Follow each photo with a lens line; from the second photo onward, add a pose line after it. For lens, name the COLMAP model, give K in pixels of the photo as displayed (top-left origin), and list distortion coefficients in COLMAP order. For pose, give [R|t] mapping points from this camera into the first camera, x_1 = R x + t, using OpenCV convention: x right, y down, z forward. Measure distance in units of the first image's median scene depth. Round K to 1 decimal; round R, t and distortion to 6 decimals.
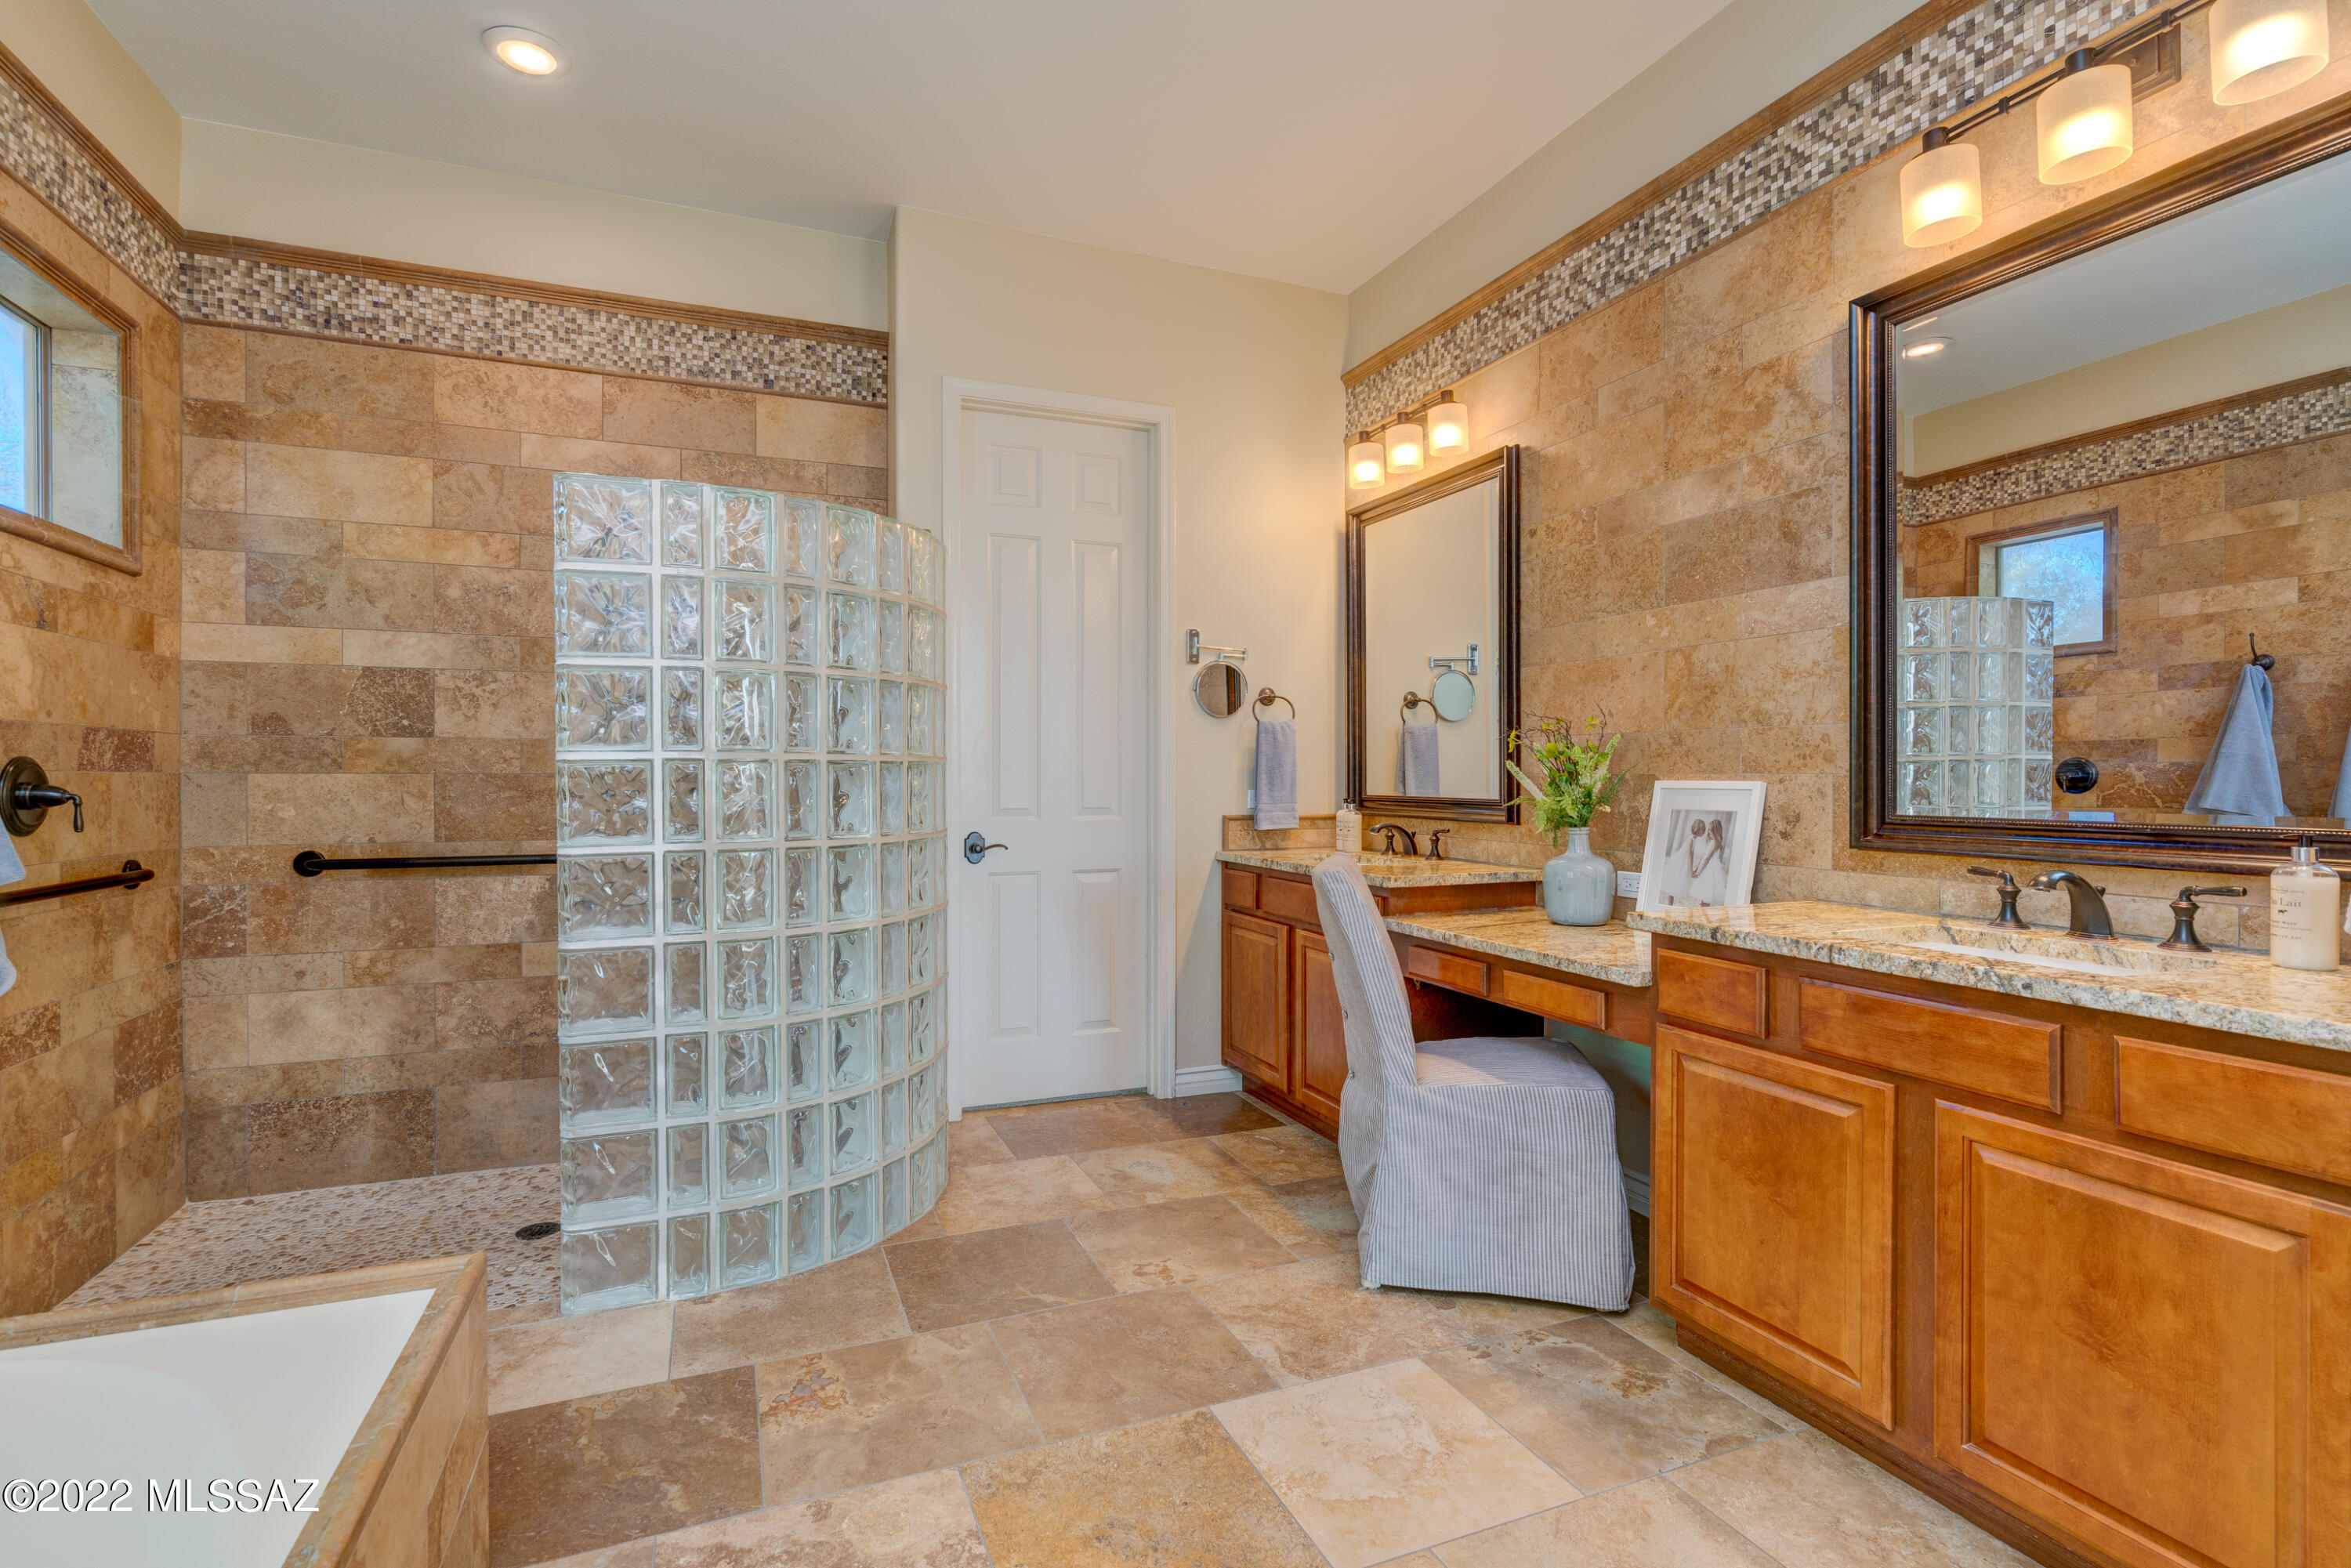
lens RADIAL K [[1065.3, 0, 1175.0], [0, 1065.3, 783.6], [0, 0, 1]] dist [-0.011902, 0.002495]
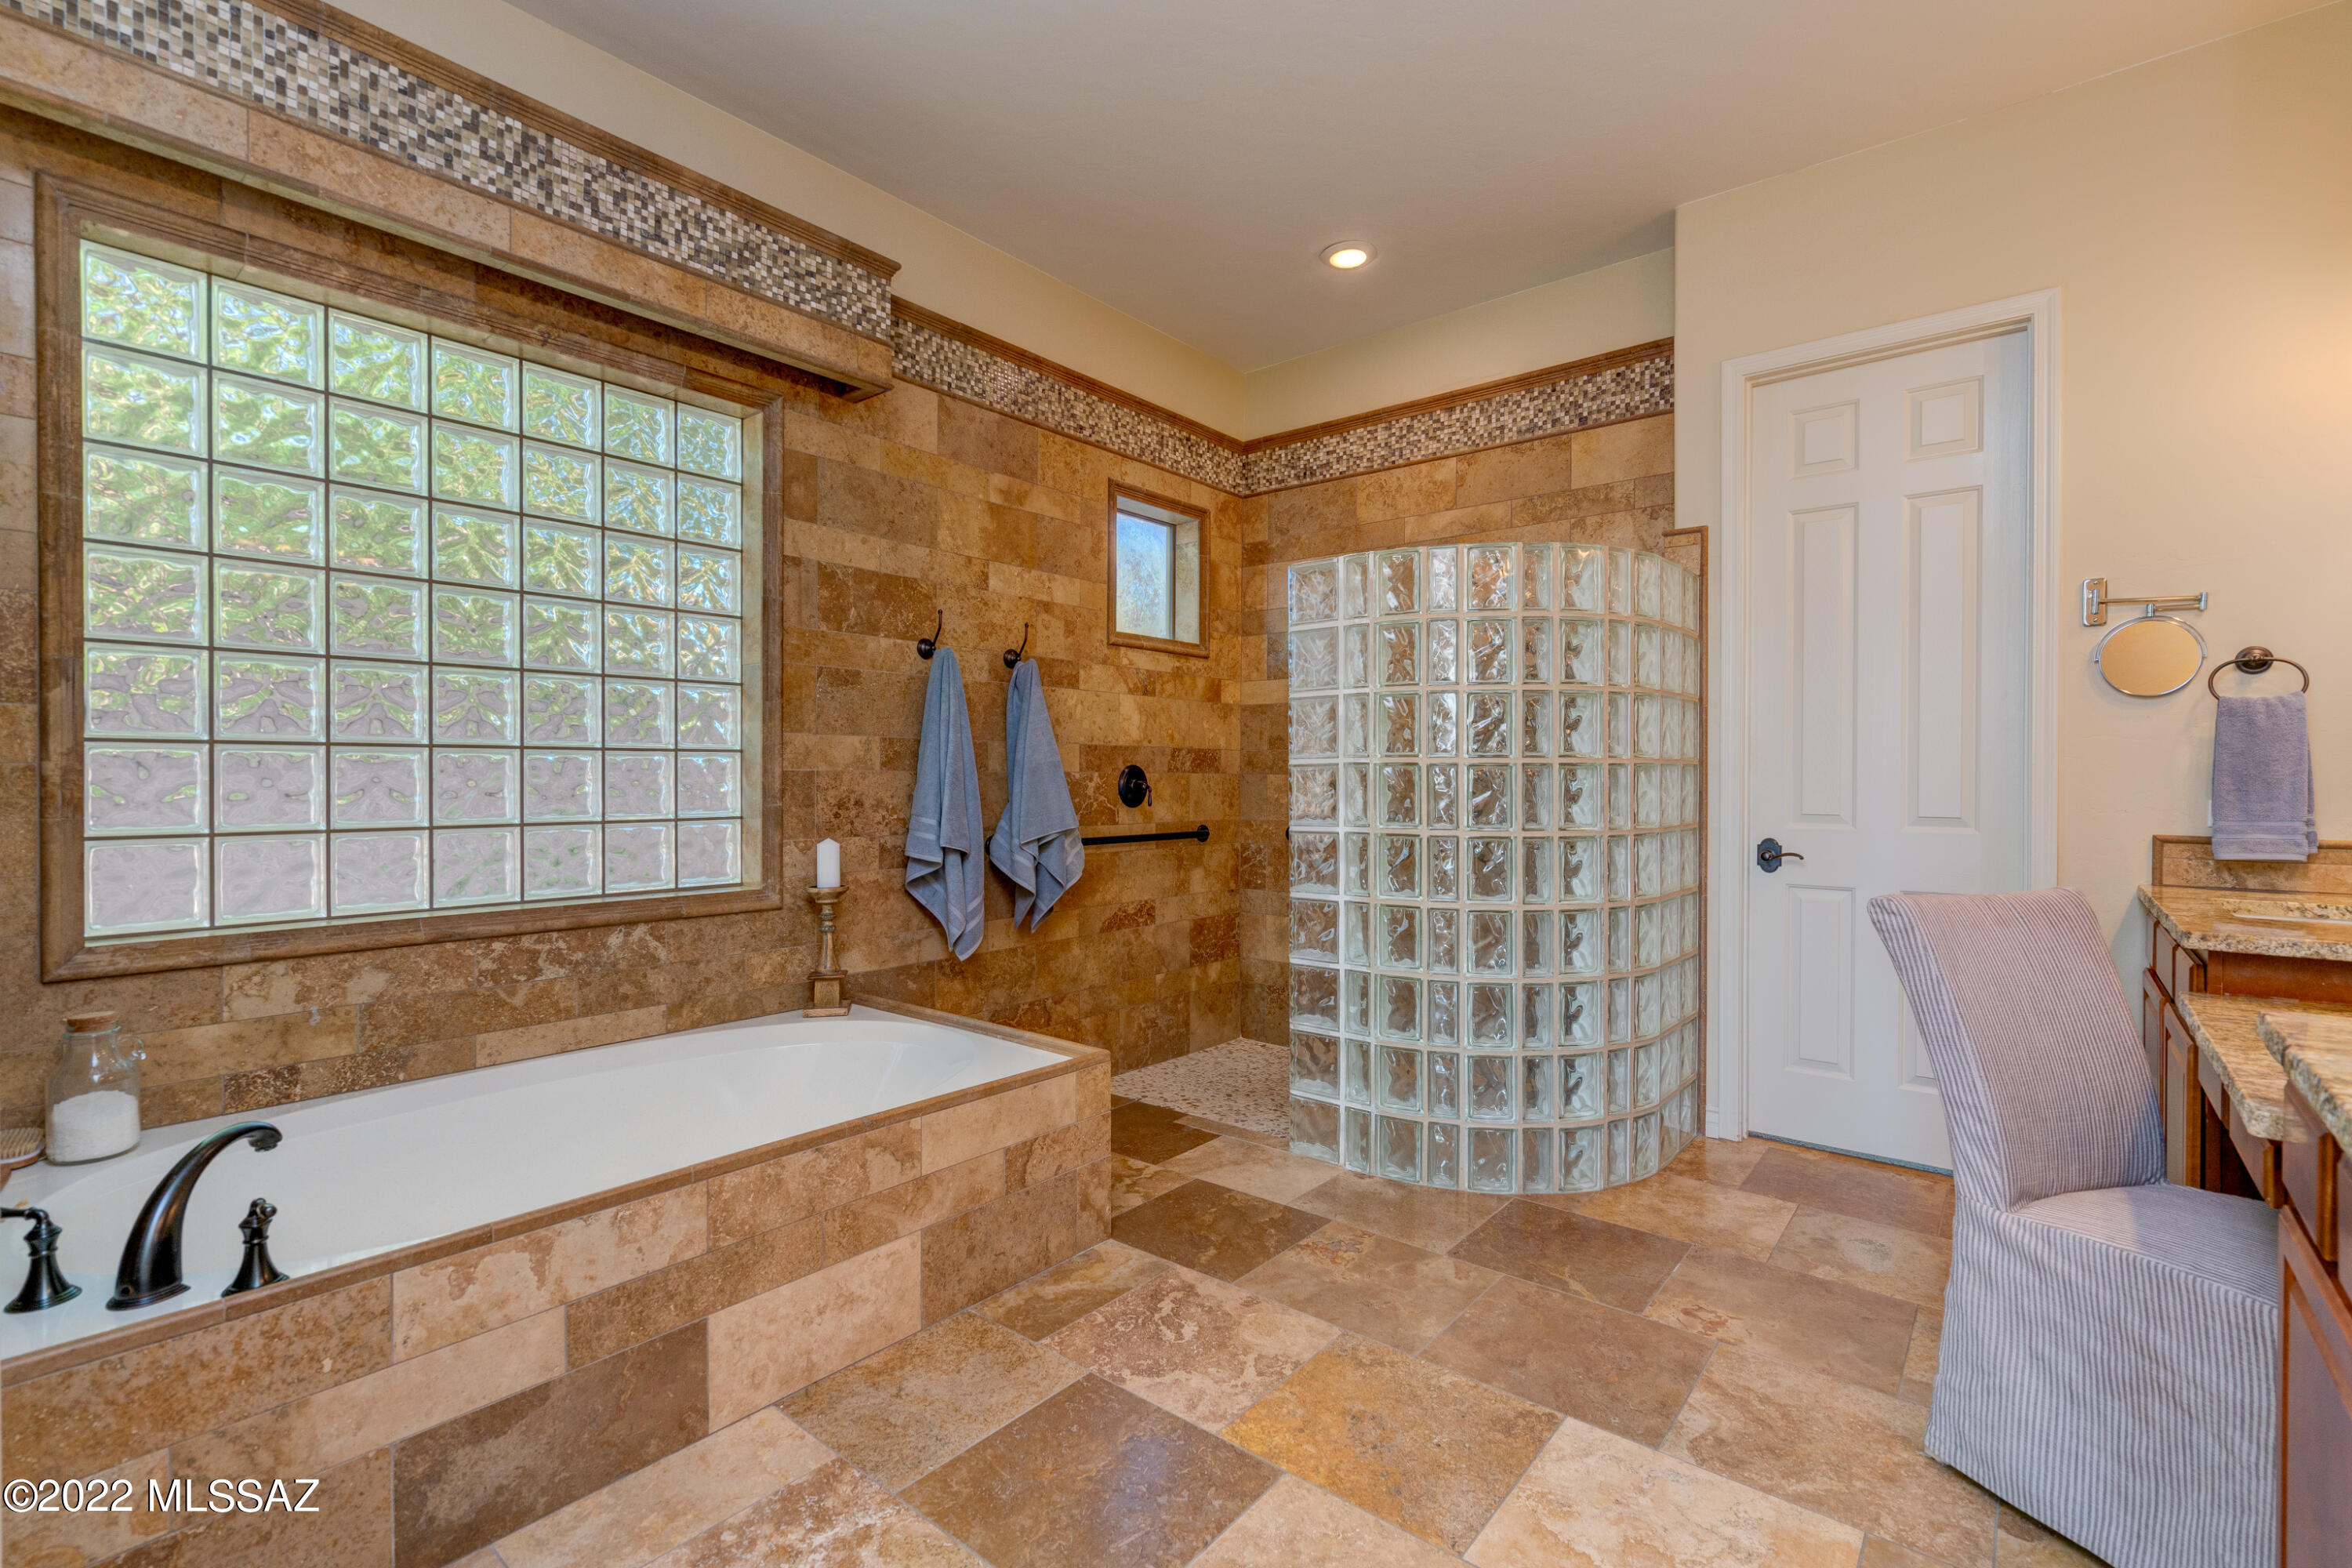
lens RADIAL K [[1065.8, 0, 1185.0], [0, 1065.8, 779.1], [0, 0, 1]] dist [-0.011902, 0.002495]
pose [[0.475455, 0.004630, -0.879728, 0.516263], [-0.009298, 0.999957, 0.000238, -0.001638], [0.879691, 0.008066, 0.475477, 0.151733]]
